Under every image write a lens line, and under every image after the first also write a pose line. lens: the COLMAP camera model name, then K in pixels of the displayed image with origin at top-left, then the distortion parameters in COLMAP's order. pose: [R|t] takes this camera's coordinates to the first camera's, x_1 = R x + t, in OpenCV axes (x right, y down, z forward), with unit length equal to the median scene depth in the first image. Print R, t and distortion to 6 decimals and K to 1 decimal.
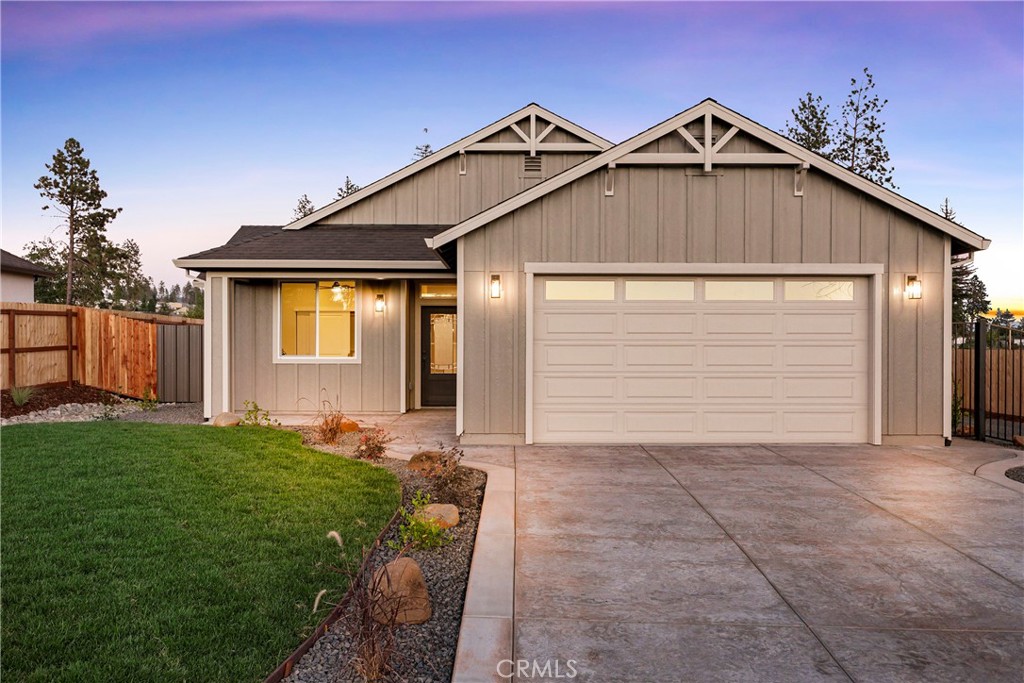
lens RADIAL K [[865.3, 0, 492.4], [0, 865.3, 368.5], [0, 0, 1]] dist [-0.005329, 0.008189]
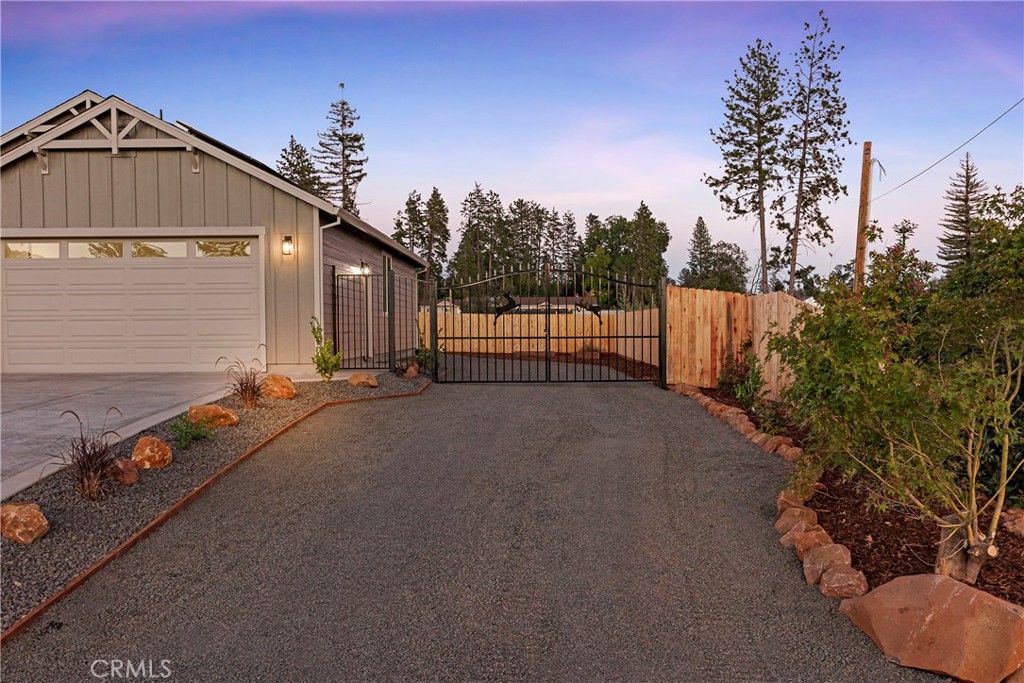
lens RADIAL K [[1025.0, 0, 520.7], [0, 1025.0, 360.5], [0, 0, 1]] dist [0.009113, 0.000000]
pose [[0.999841, -0.007432, -0.016238, 0.623548], [0.007480, 0.999968, 0.002909, 0.051808], [0.016216, -0.003030, 0.999864, -0.347714]]
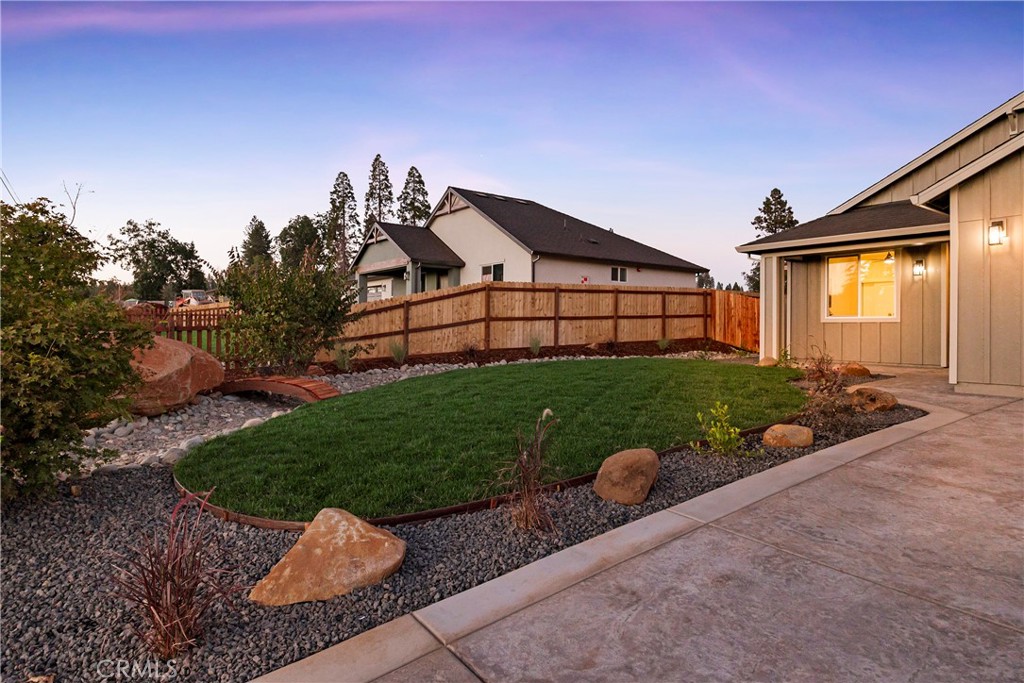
lens RADIAL K [[571.1, 0, 509.0], [0, 571.1, 323.3], [0, 0, 1]] dist [-0.016067, 0.002226]
pose [[0.605395, -0.003321, -0.795918, 0.131881], [-0.024335, 0.999447, -0.022680, 0.025642], [0.795553, 0.033099, 0.604979, 0.135110]]
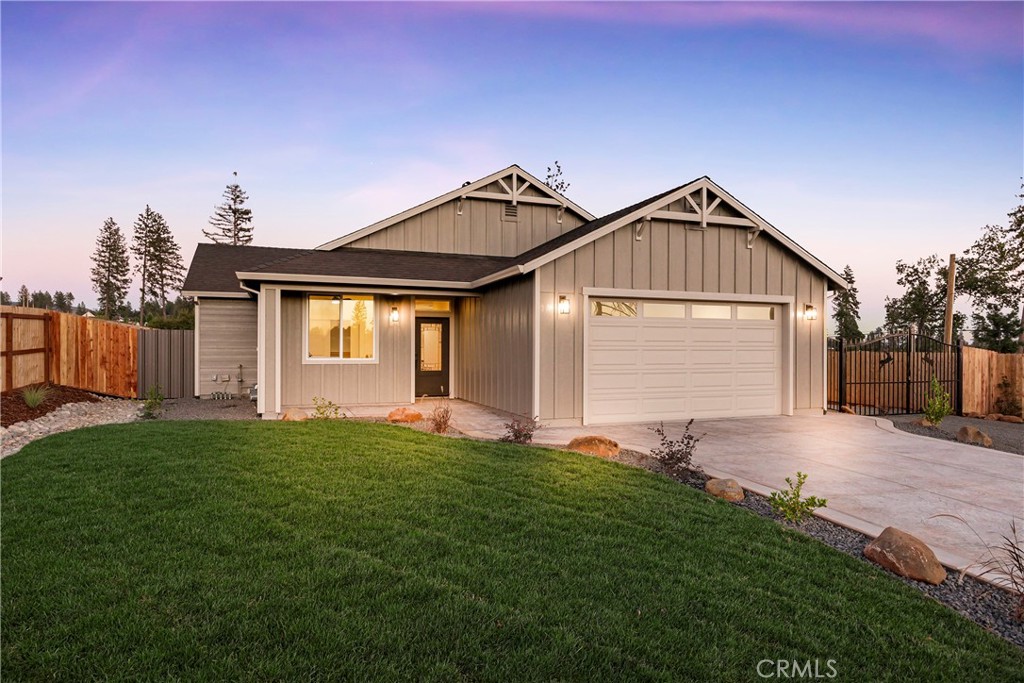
lens RADIAL K [[638.9, 0, 481.8], [0, 638.9, 342.6], [0, 0, 1]] dist [-0.007174, 0.007261]
pose [[0.936334, 0.004938, 0.351076, -0.329312], [0.006296, 0.999504, -0.030848, -0.006952], [-0.351055, 0.031094, 0.935839, 0.113416]]
